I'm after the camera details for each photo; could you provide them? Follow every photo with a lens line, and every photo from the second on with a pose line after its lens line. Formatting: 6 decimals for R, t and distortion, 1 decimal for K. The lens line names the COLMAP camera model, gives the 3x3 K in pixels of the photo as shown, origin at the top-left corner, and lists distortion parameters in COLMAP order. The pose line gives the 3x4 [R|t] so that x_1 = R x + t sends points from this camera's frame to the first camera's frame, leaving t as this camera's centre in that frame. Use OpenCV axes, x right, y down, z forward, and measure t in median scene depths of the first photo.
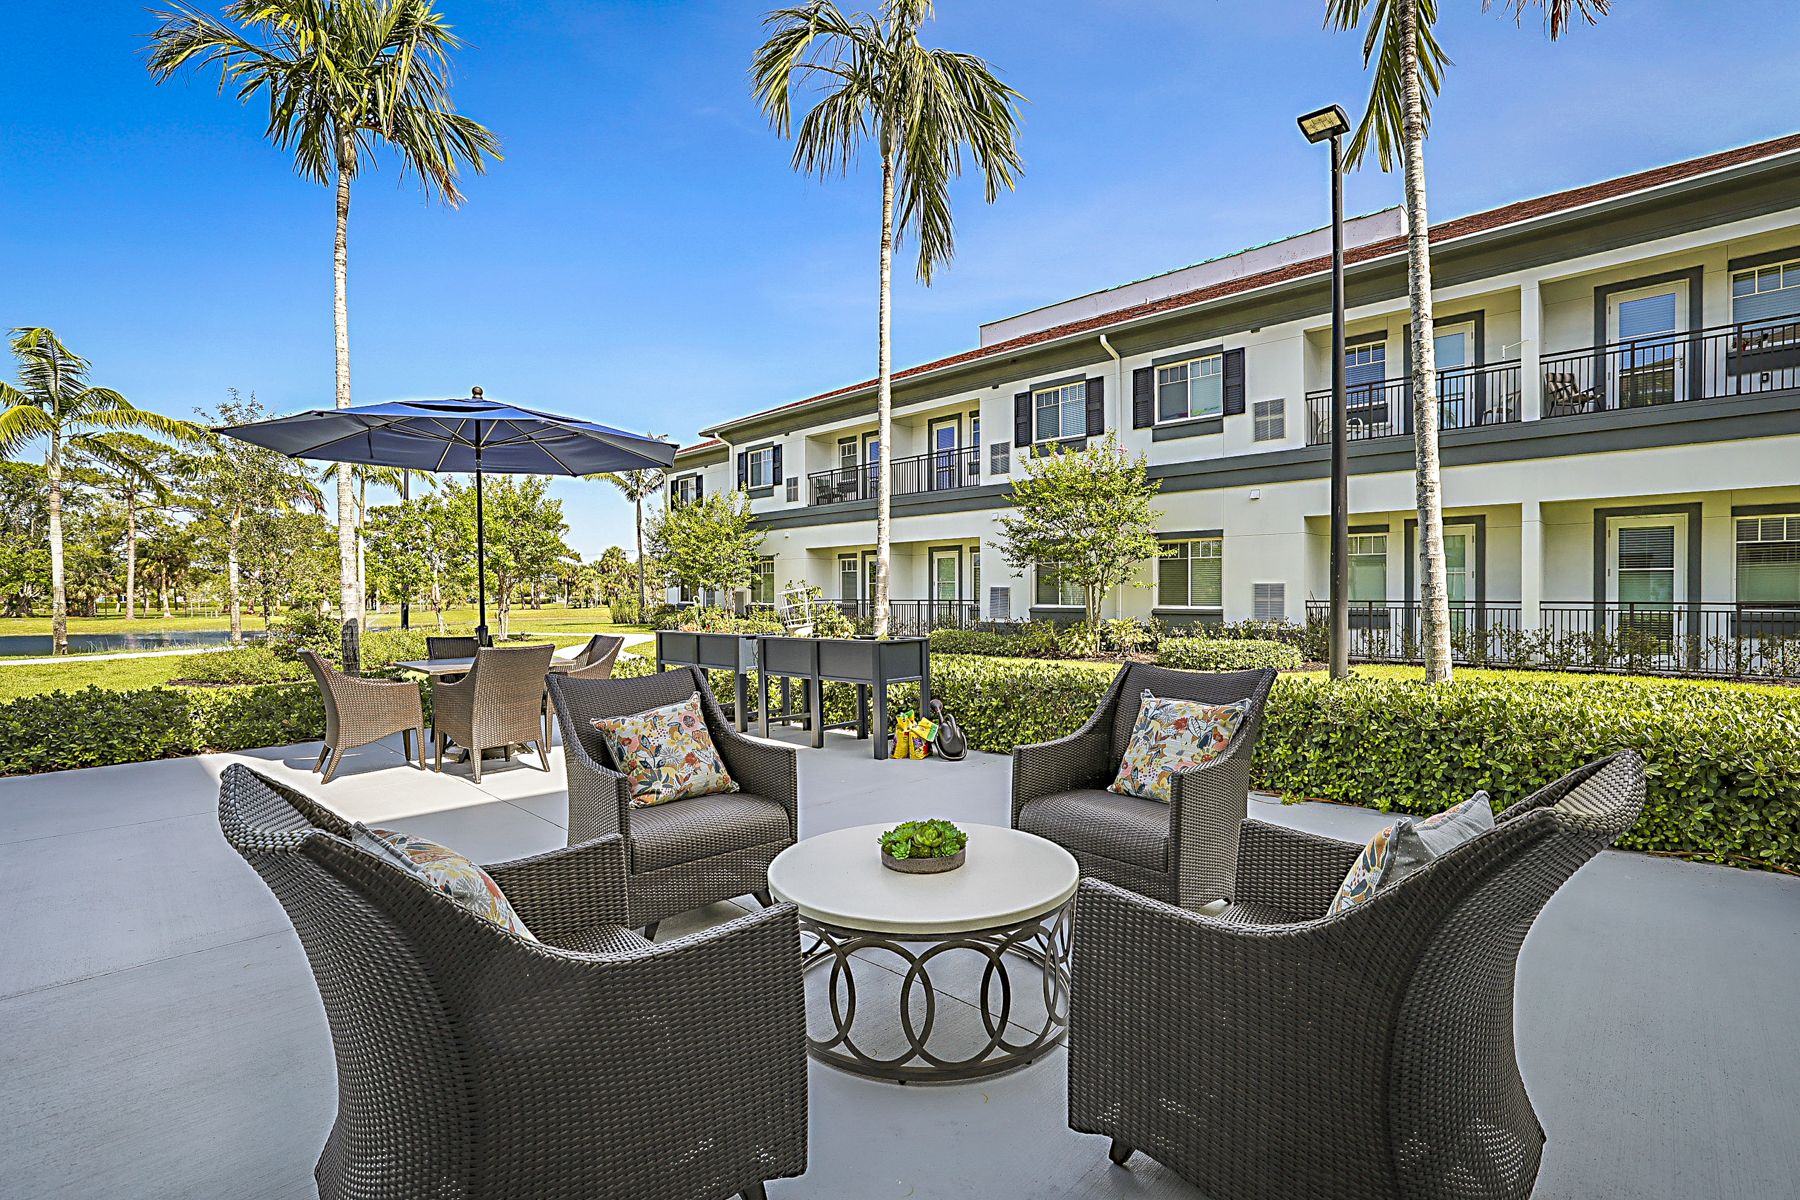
lens RADIAL K [[880.5, 0, 900.0], [0, 880.5, 600.0], [0, 0, 1]] dist [-0.022677, 0.022324]
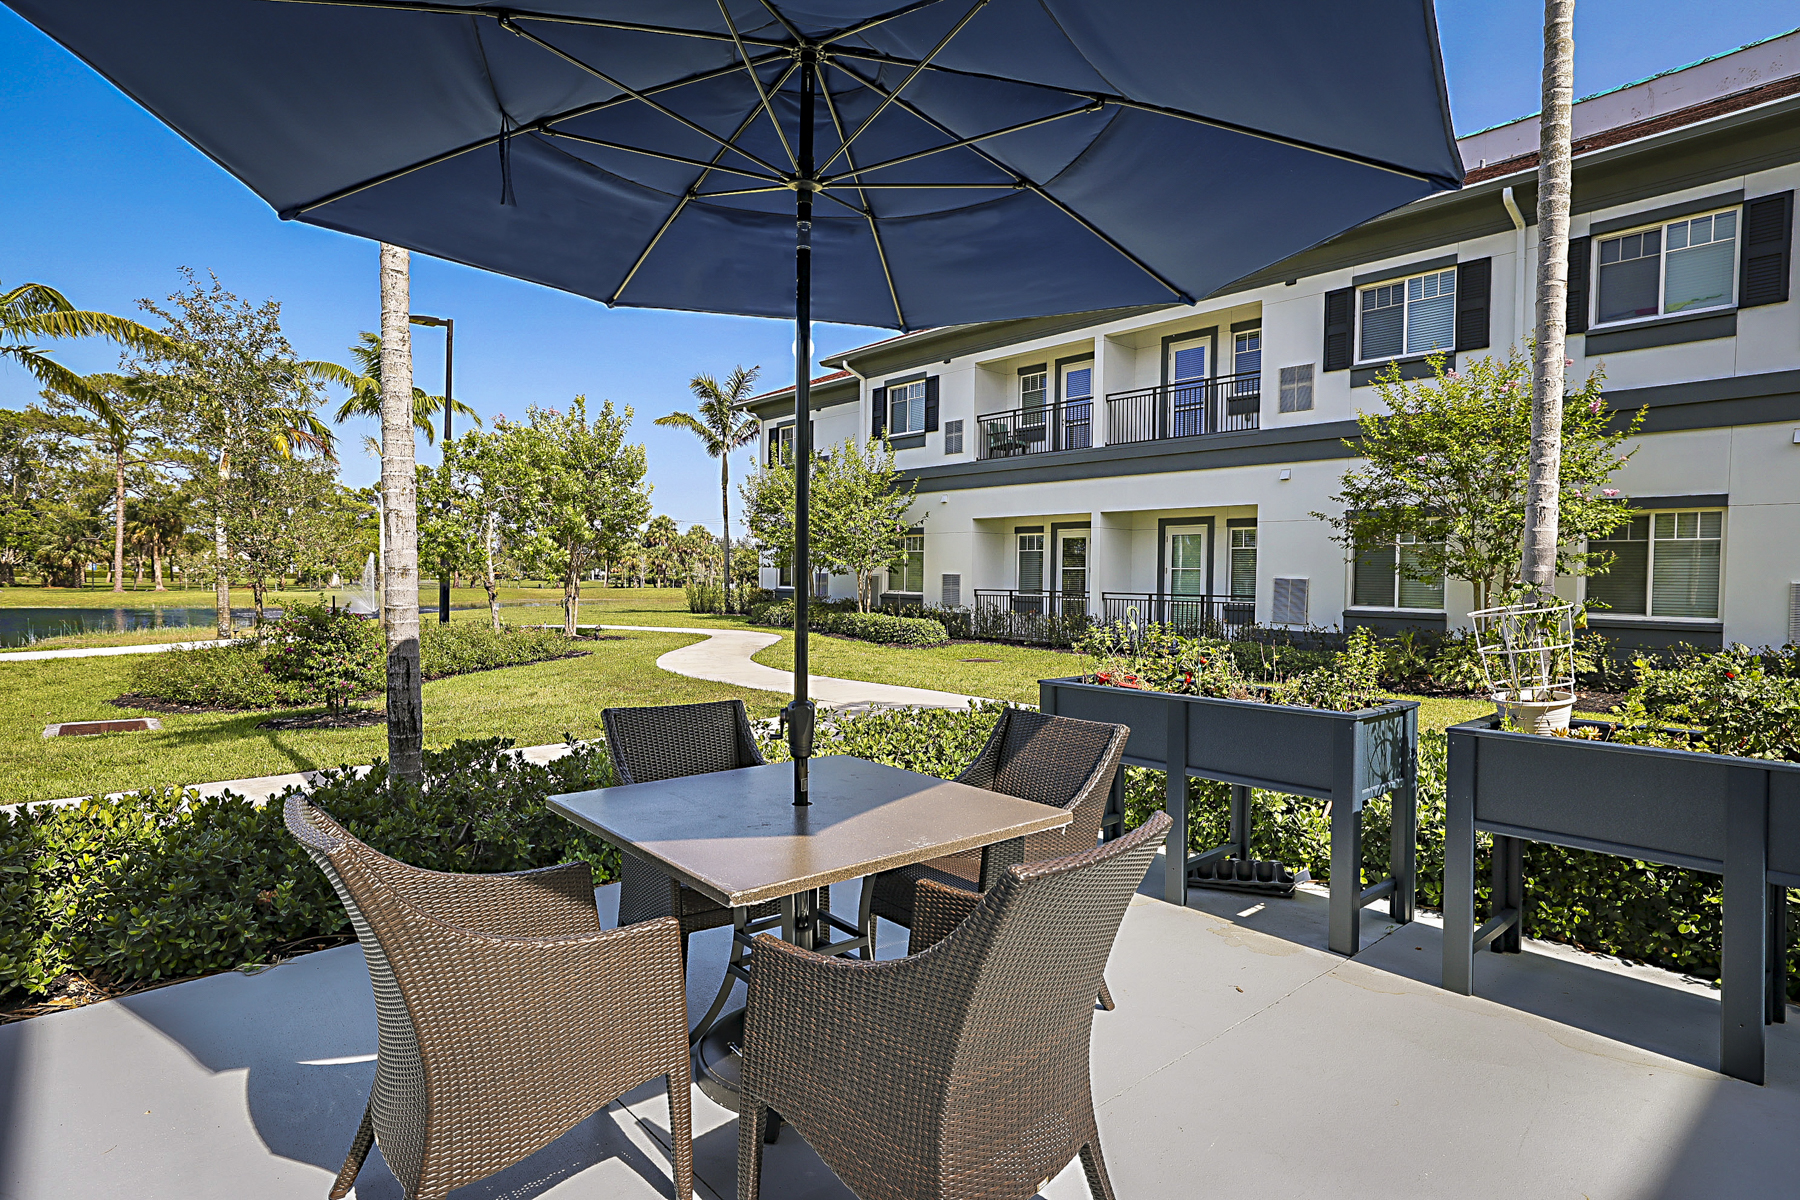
lens RADIAL K [[1029.4, 0, 900.0], [0, 1029.4, 600.0], [0, 0, 1]] dist [-0.016921, 0.035623]
pose [[0.996838, 0.019764, -0.076957, -0.099233], [-0.018481, 0.999679, 0.017341, -0.004859], [0.077275, -0.015864, 0.996884, 0.145875]]
